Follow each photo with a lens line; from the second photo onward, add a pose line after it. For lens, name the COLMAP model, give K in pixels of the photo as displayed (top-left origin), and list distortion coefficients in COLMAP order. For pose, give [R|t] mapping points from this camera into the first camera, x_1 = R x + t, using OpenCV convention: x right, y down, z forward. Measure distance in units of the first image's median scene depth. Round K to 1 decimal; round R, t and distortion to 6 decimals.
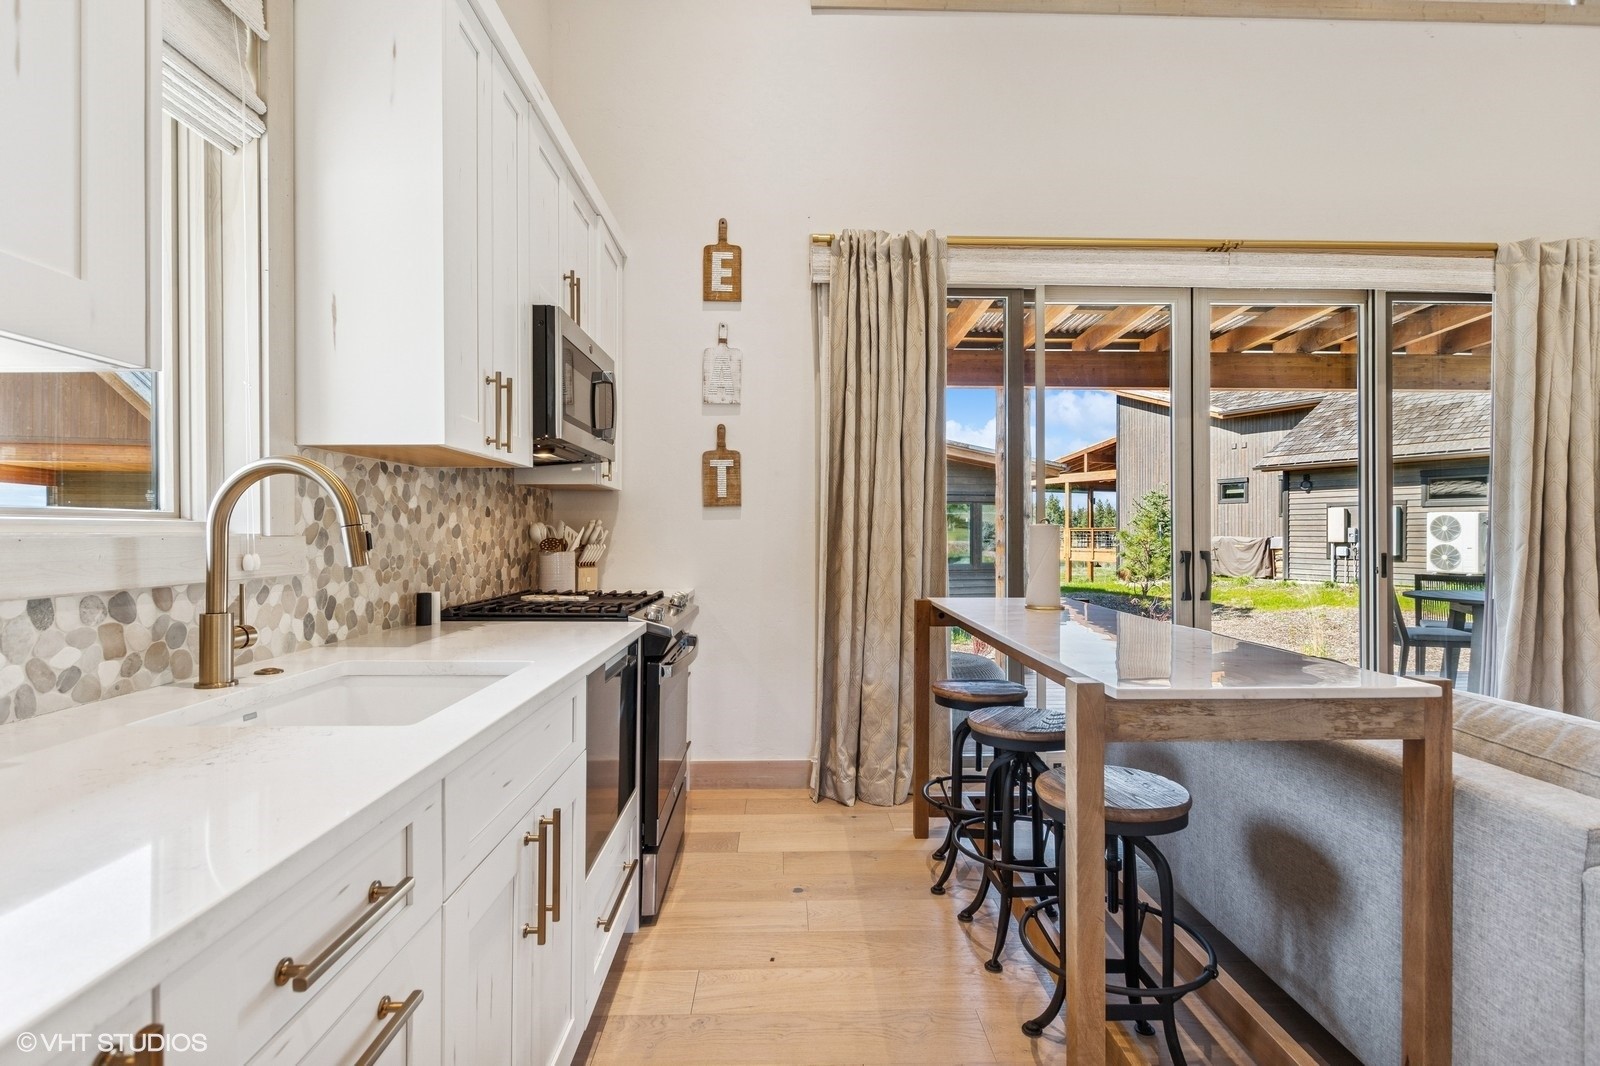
lens RADIAL K [[771.6, 0, 800.0], [0, 771.6, 535.0], [0, 0, 1]] dist [-0.003160, -0.000759]
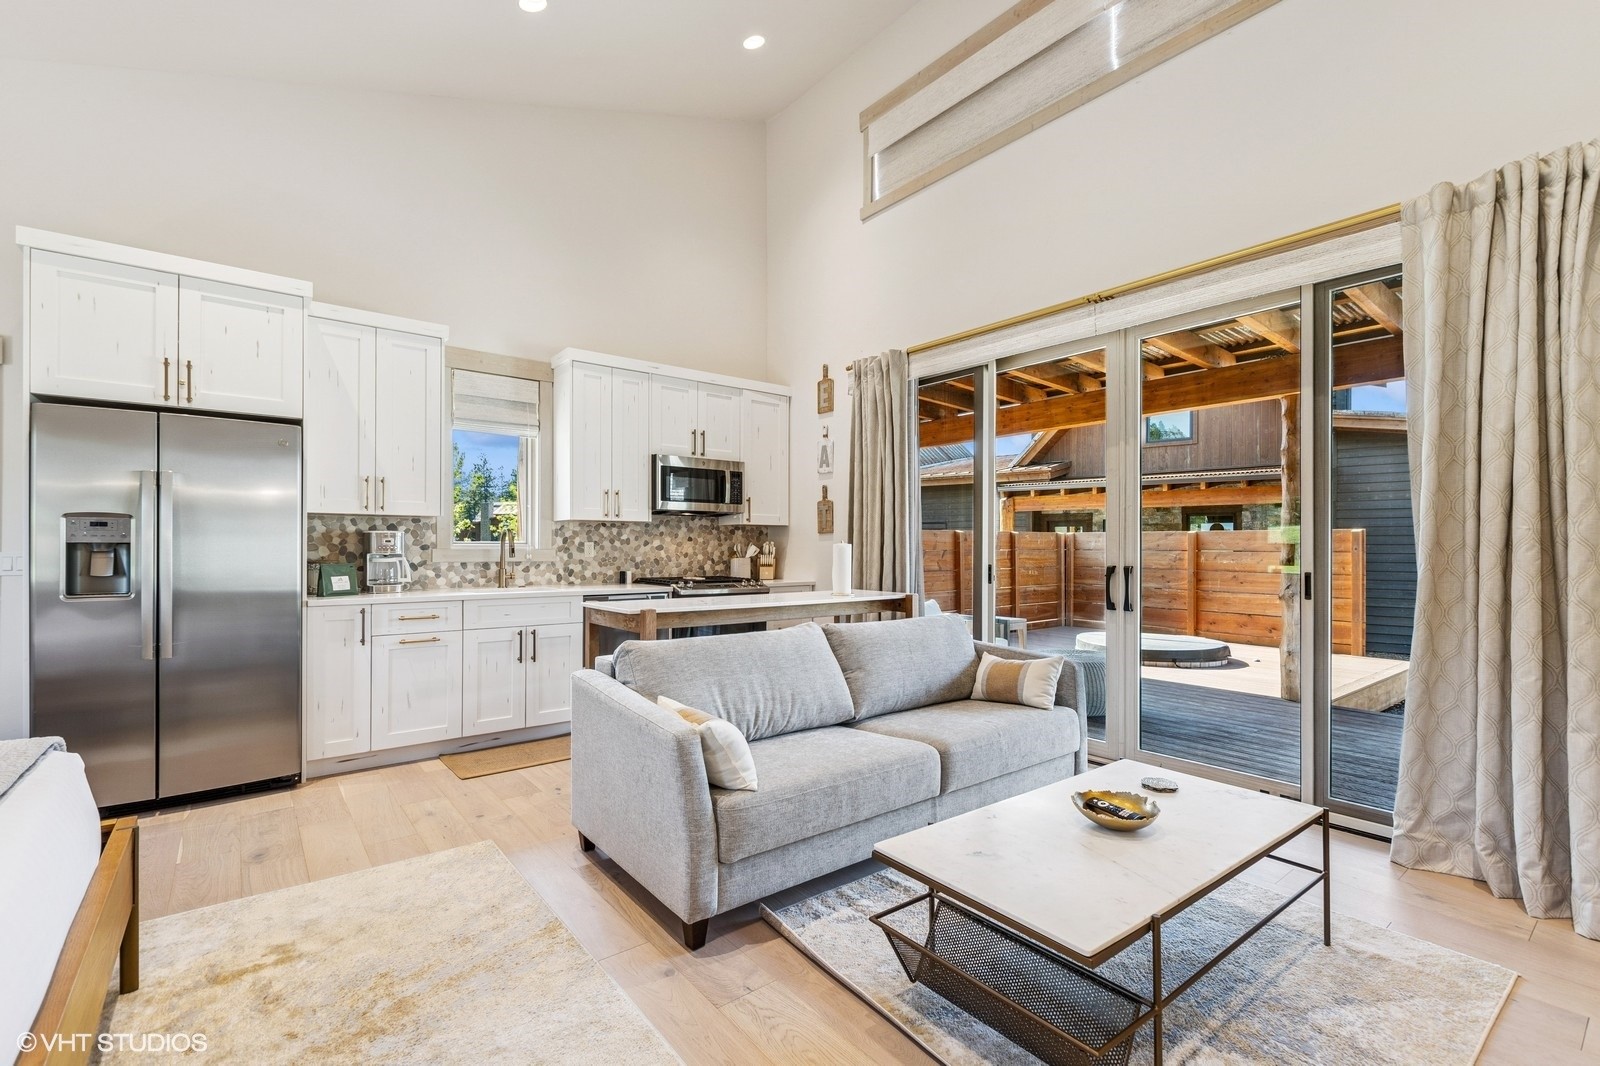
lens RADIAL K [[703.3, 0, 799.6], [0, 703.3, 547.8], [0, 0, 1]] dist [0.001038, 0.000321]
pose [[0.595434, 0.003616, -0.803396, 1.726963], [-0.005674, 0.999984, 0.000295, -0.008466], [0.803385, 0.004383, 0.595444, 0.053007]]
